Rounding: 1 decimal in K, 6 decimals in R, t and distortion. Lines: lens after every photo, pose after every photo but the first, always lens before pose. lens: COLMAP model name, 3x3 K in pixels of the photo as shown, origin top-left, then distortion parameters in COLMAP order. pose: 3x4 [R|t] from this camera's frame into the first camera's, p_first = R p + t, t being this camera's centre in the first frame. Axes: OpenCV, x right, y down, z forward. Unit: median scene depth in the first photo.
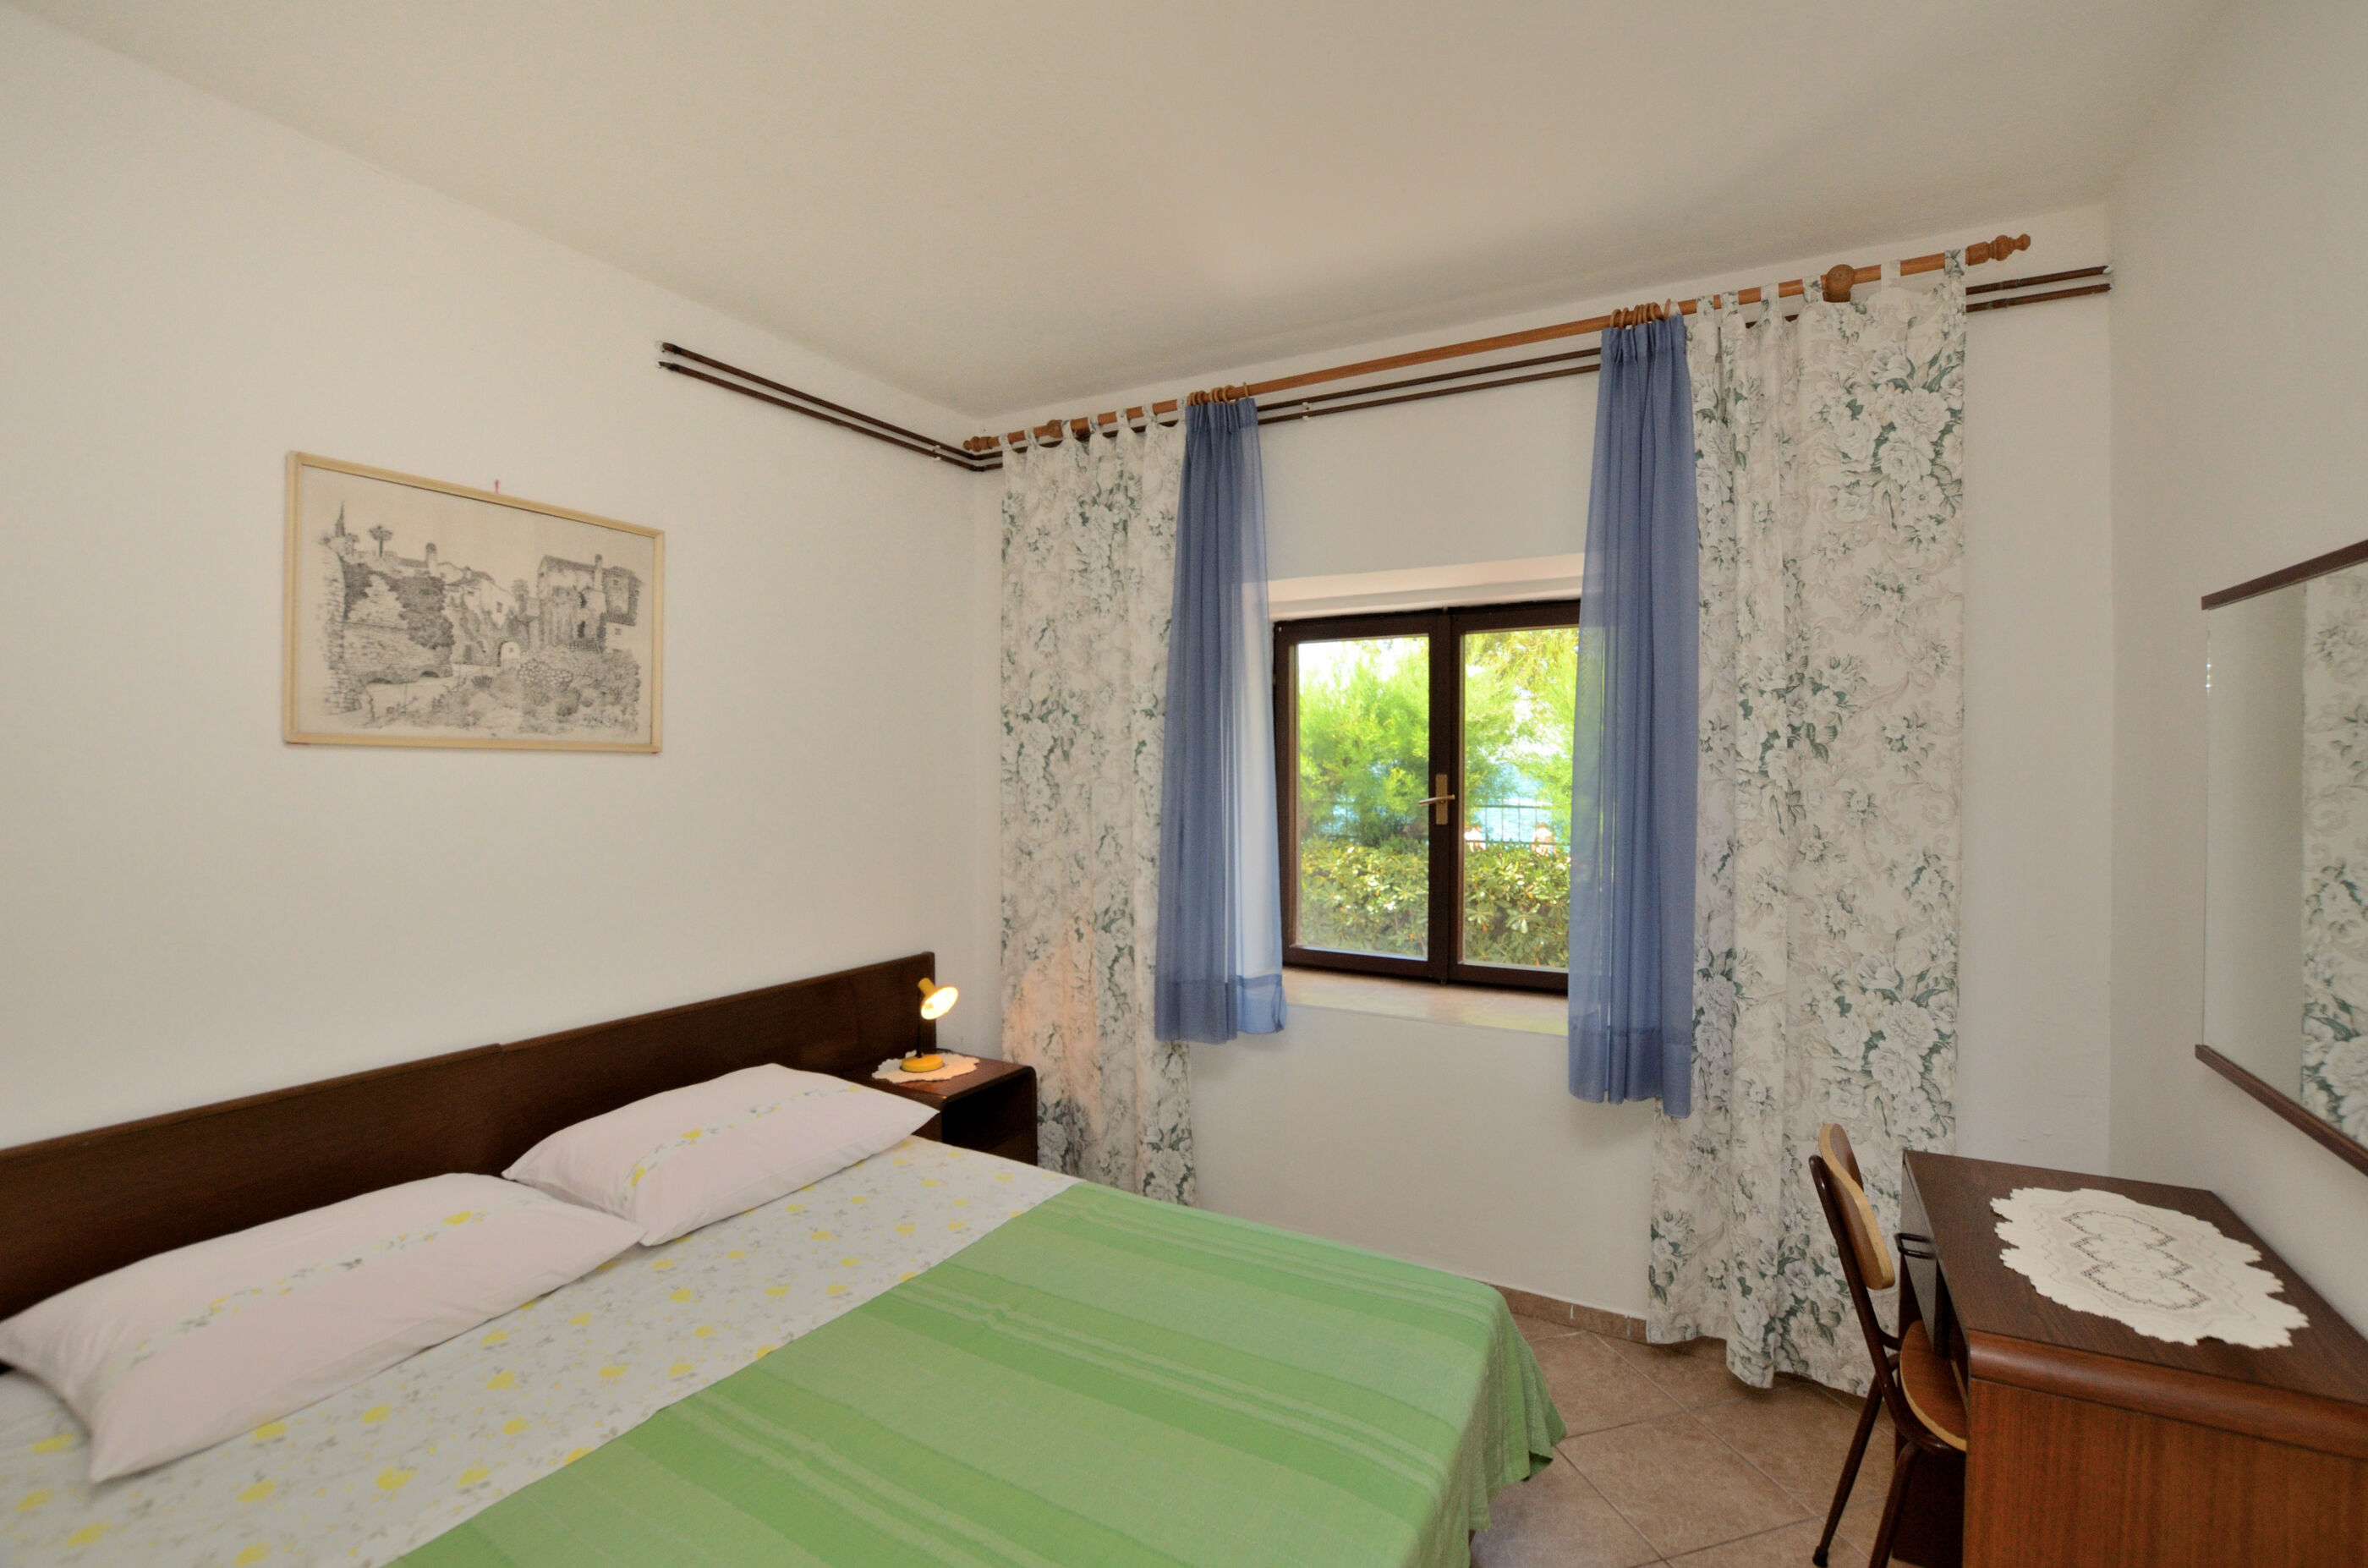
lens RADIAL K [[1030.8, 0, 1203.4], [0, 1030.8, 767.8], [0, 0, 1]] dist [-0.032614, 0.003423]
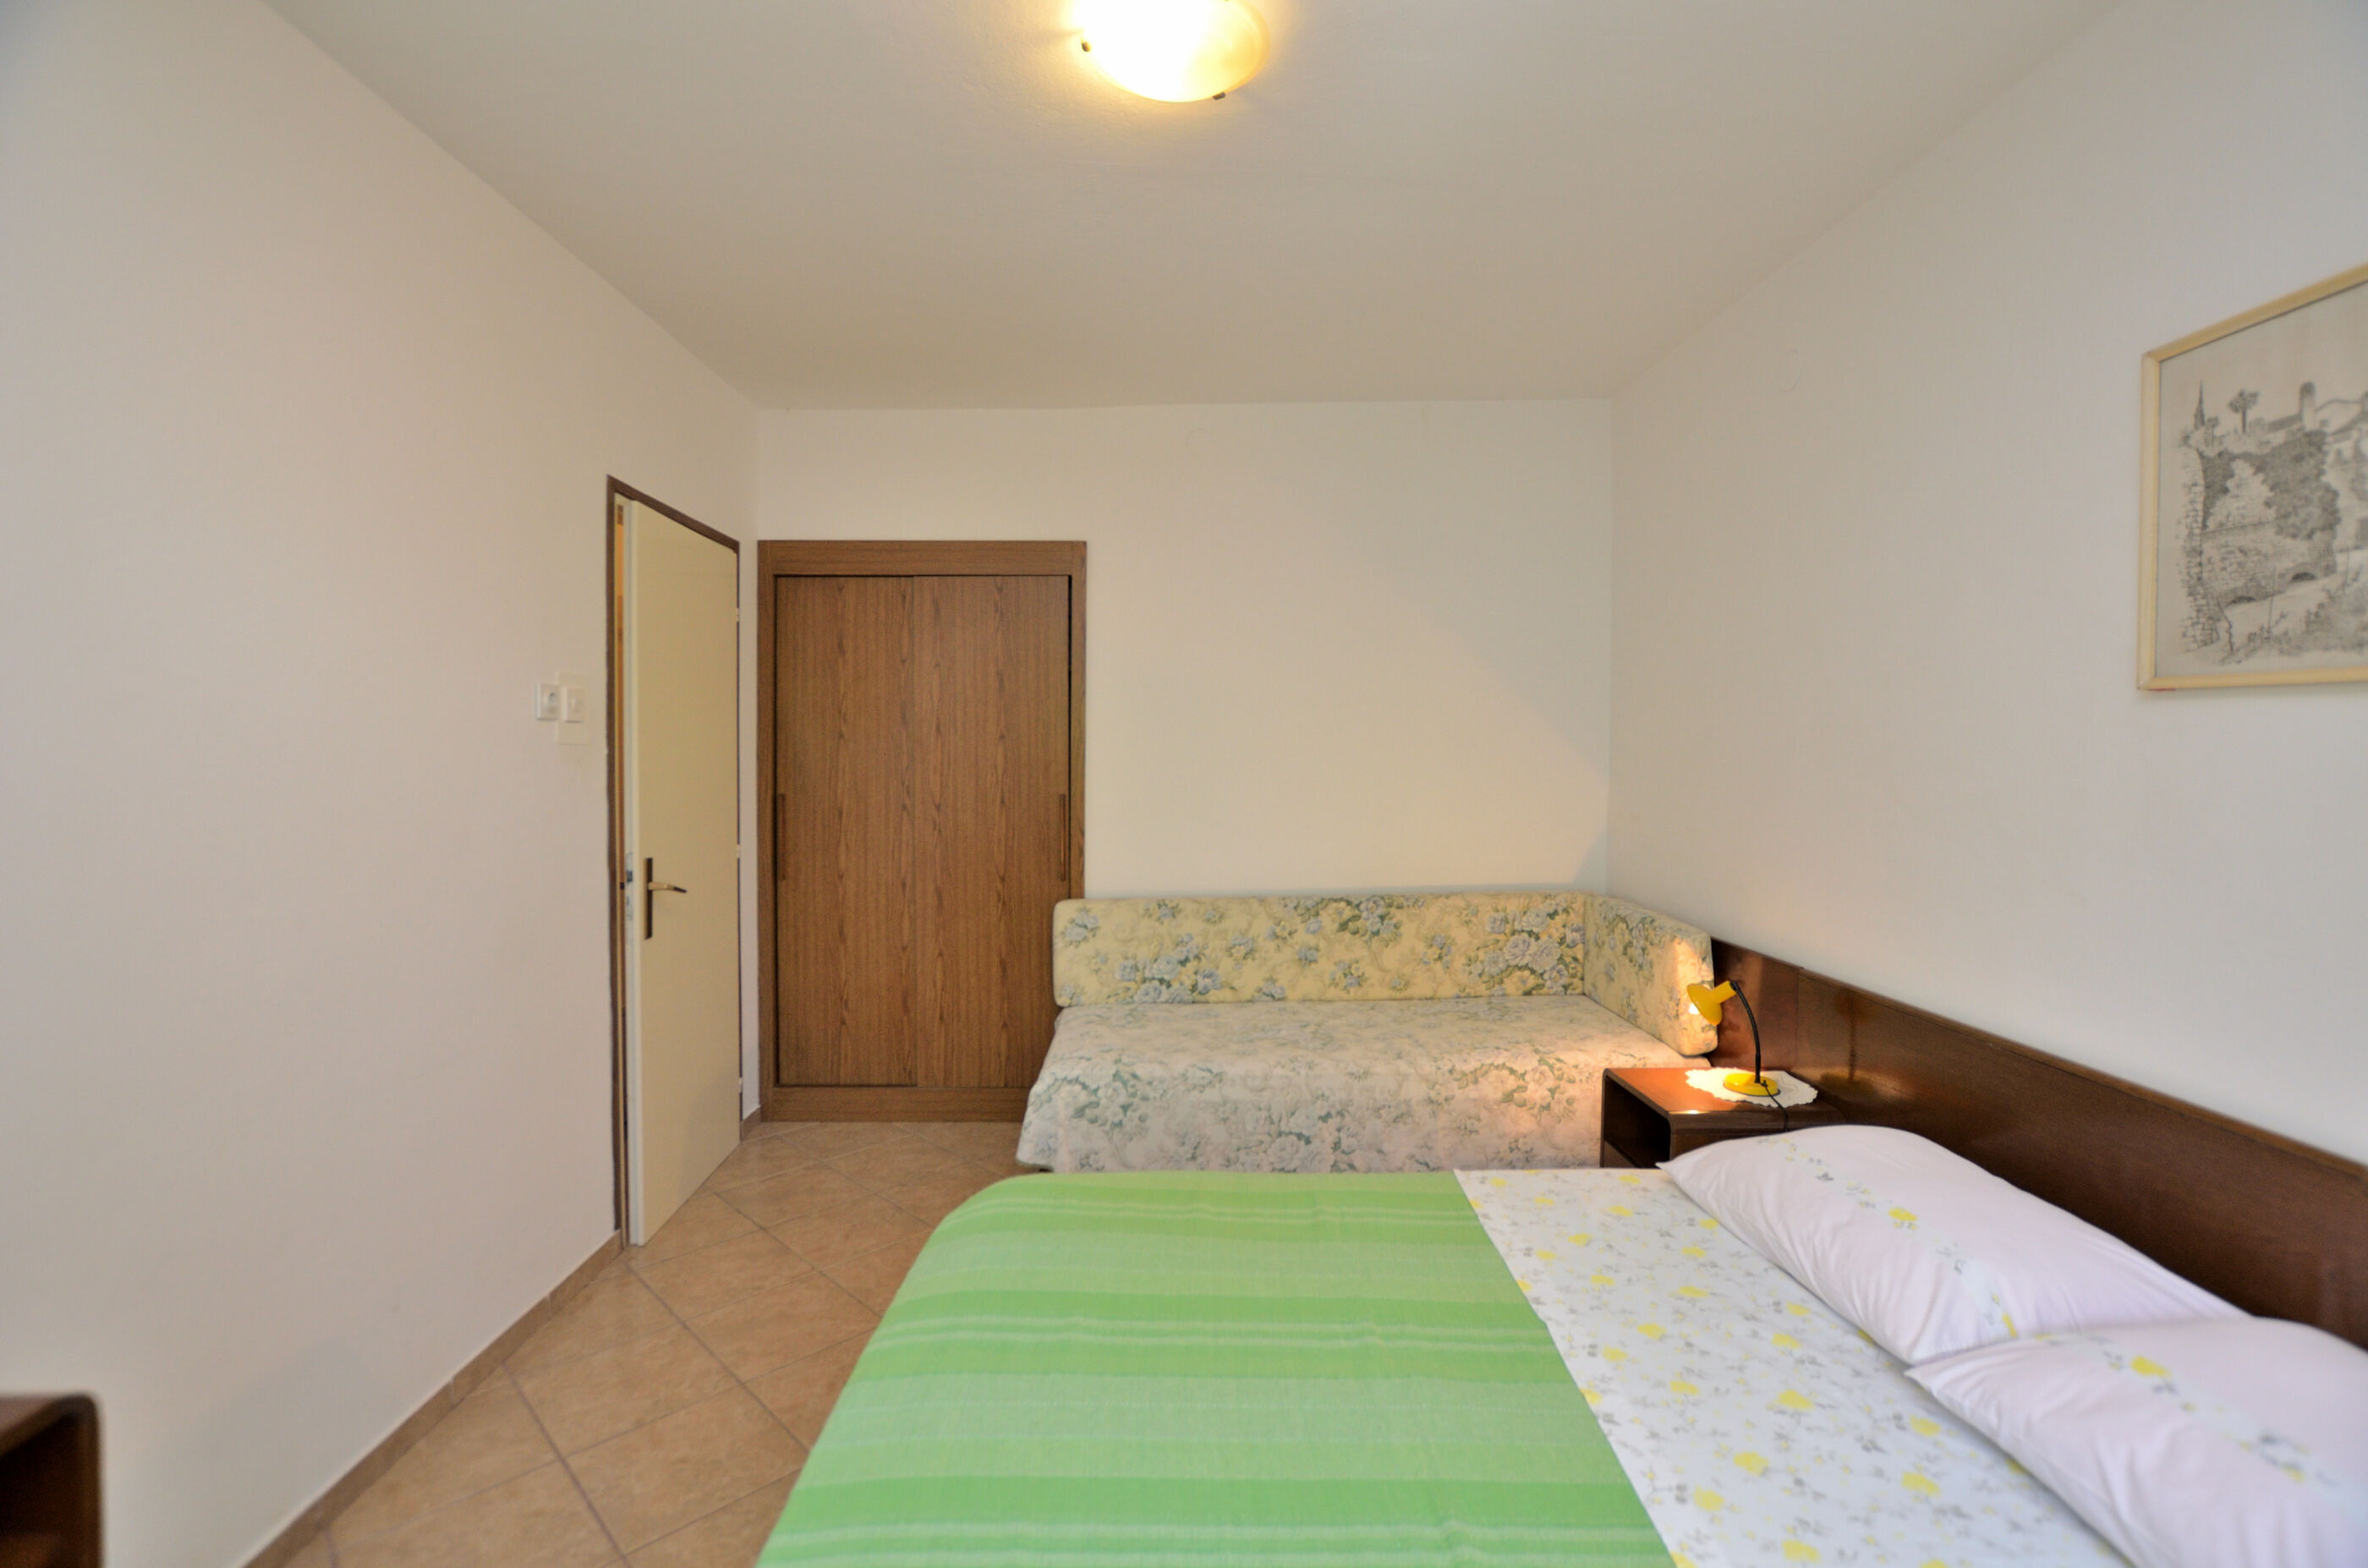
lens RADIAL K [[1030.8, 0, 1191.2], [0, 1030.8, 777.5], [0, 0, 1]] dist [-0.032614, 0.003423]
pose [[-0.857245, 0.009874, -0.514814, 0.217126], [-0.007011, 0.999500, 0.030845, 0.026474], [0.514861, 0.030052, -0.856747, 1.166877]]
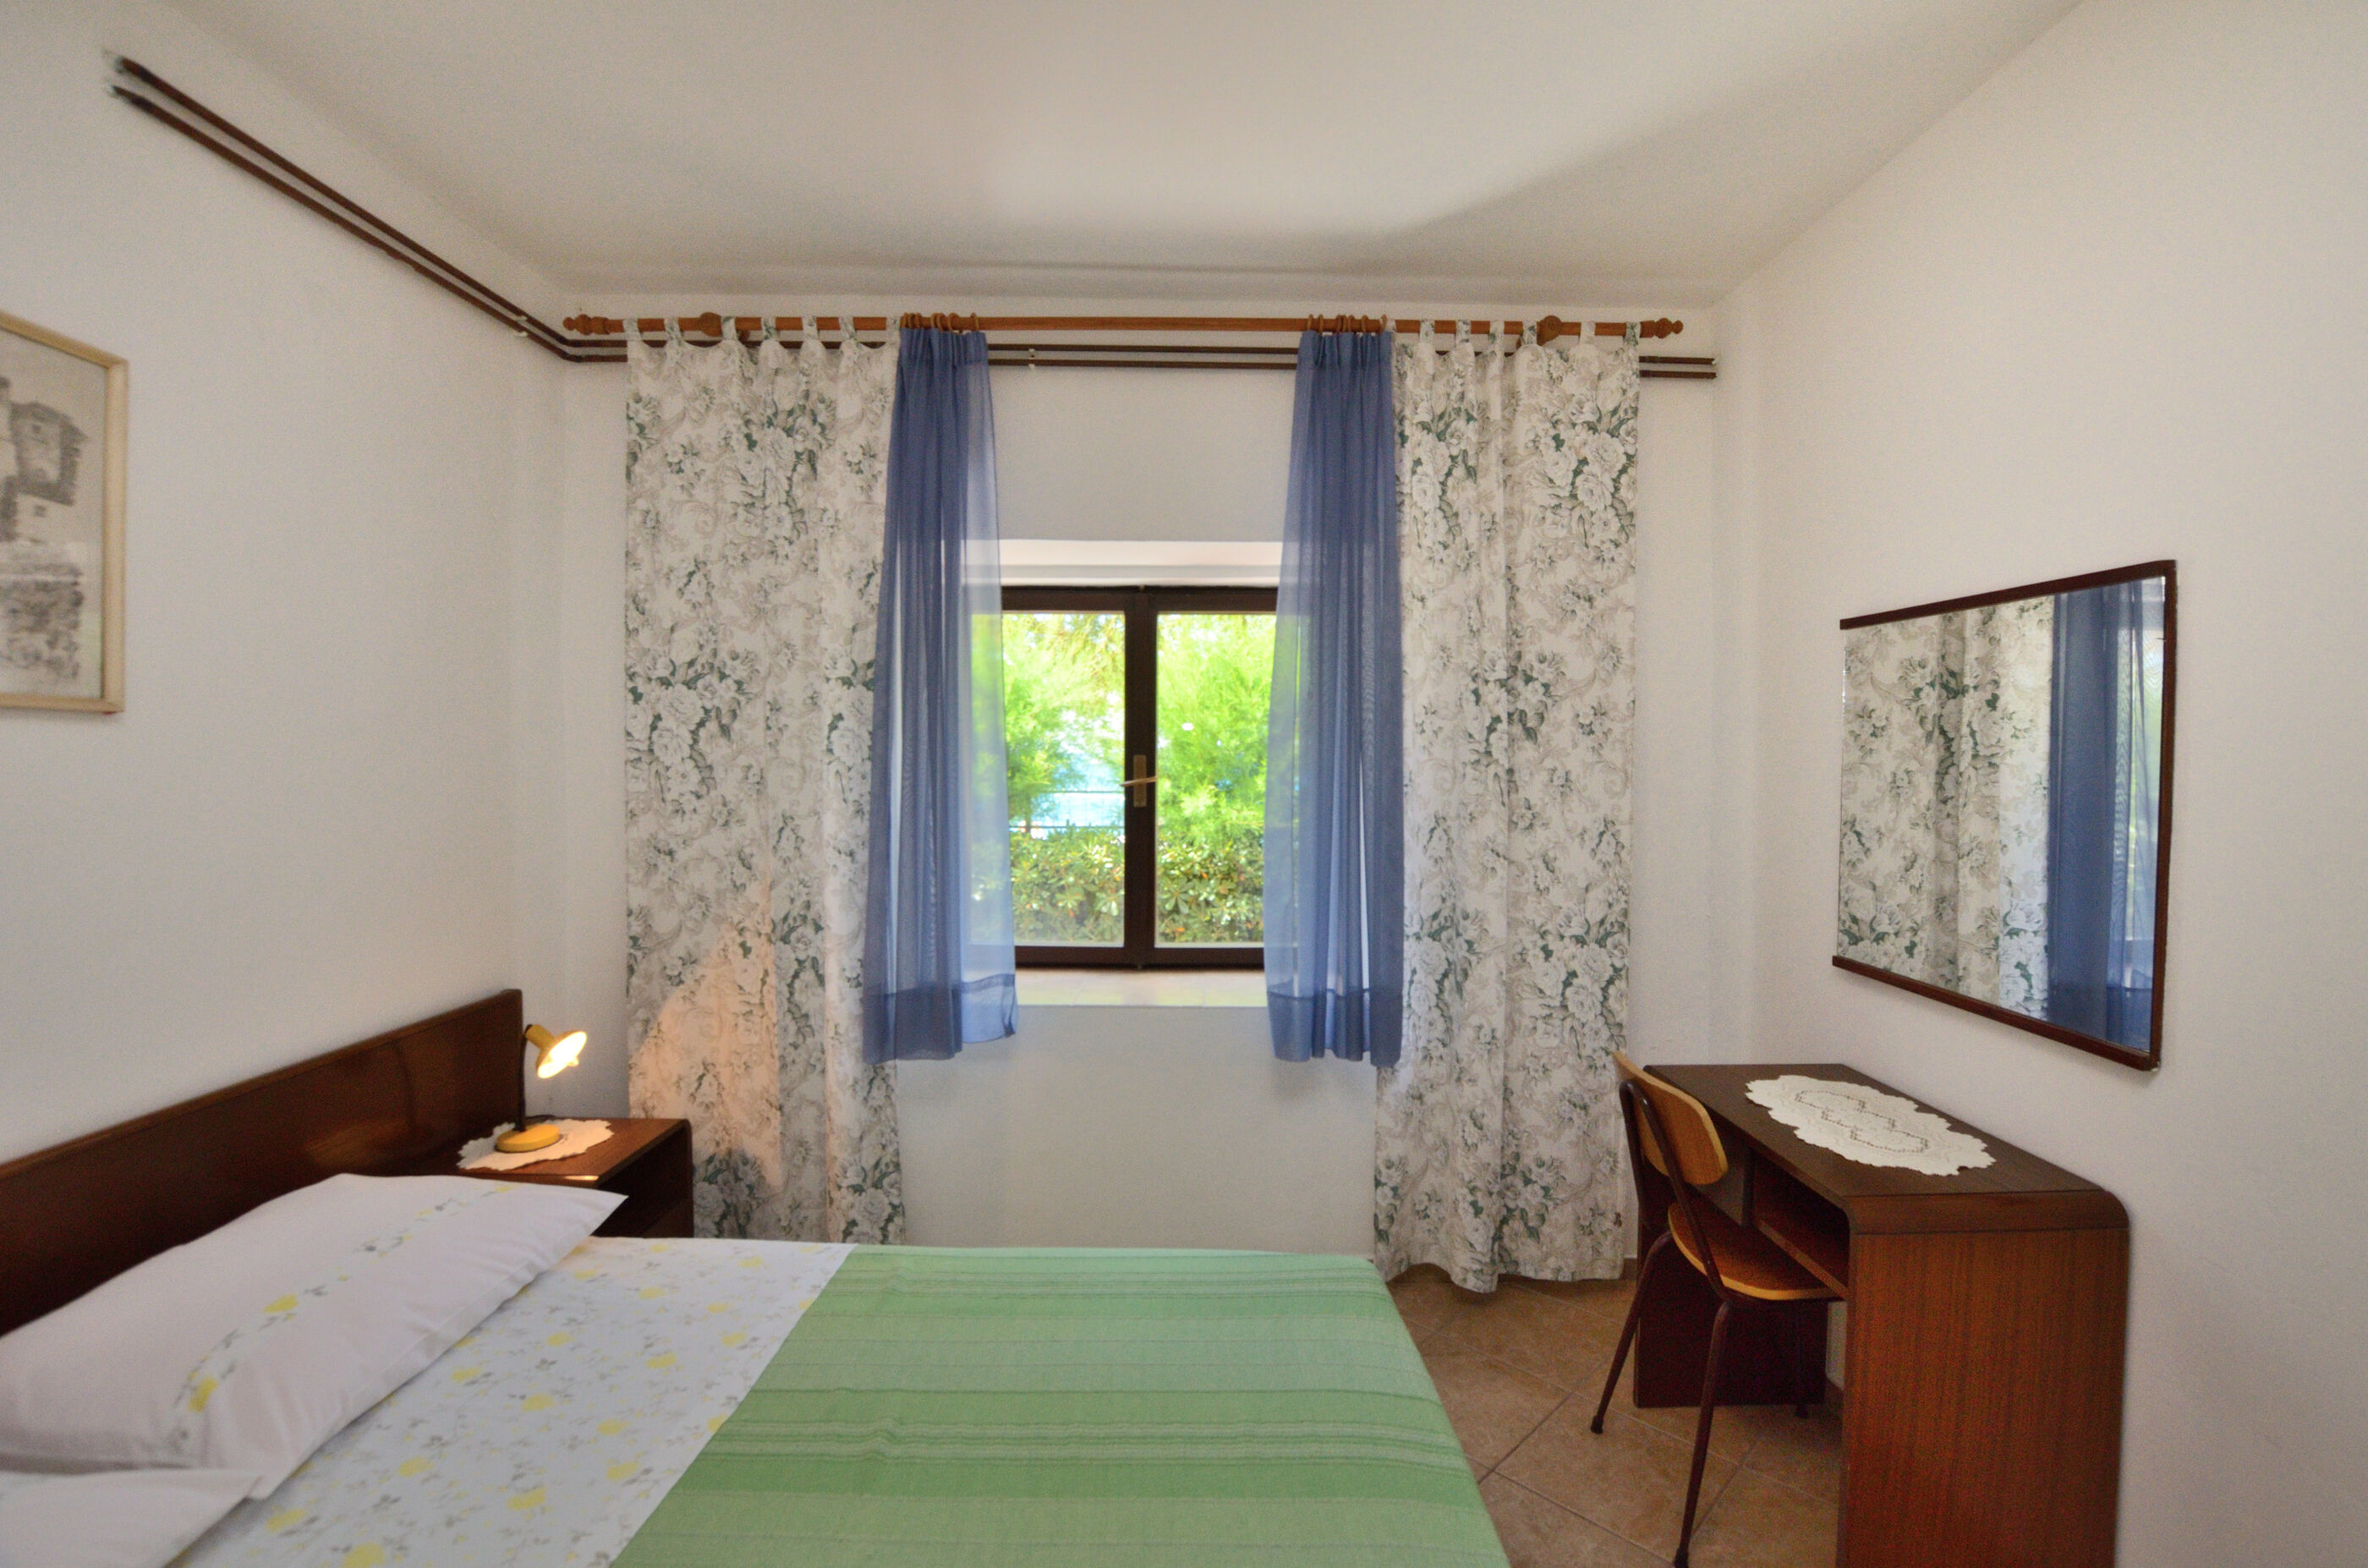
lens RADIAL K [[1030.8, 0, 1187.4], [0, 1030.8, 767.5], [0, 0, 1]] dist [-0.032614, 0.003423]
pose [[0.873059, -0.001218, 0.487612, -0.304361], [-0.003757, 0.999950, 0.009224, 0.012411], [-0.487599, -0.009885, 0.873012, 0.171863]]
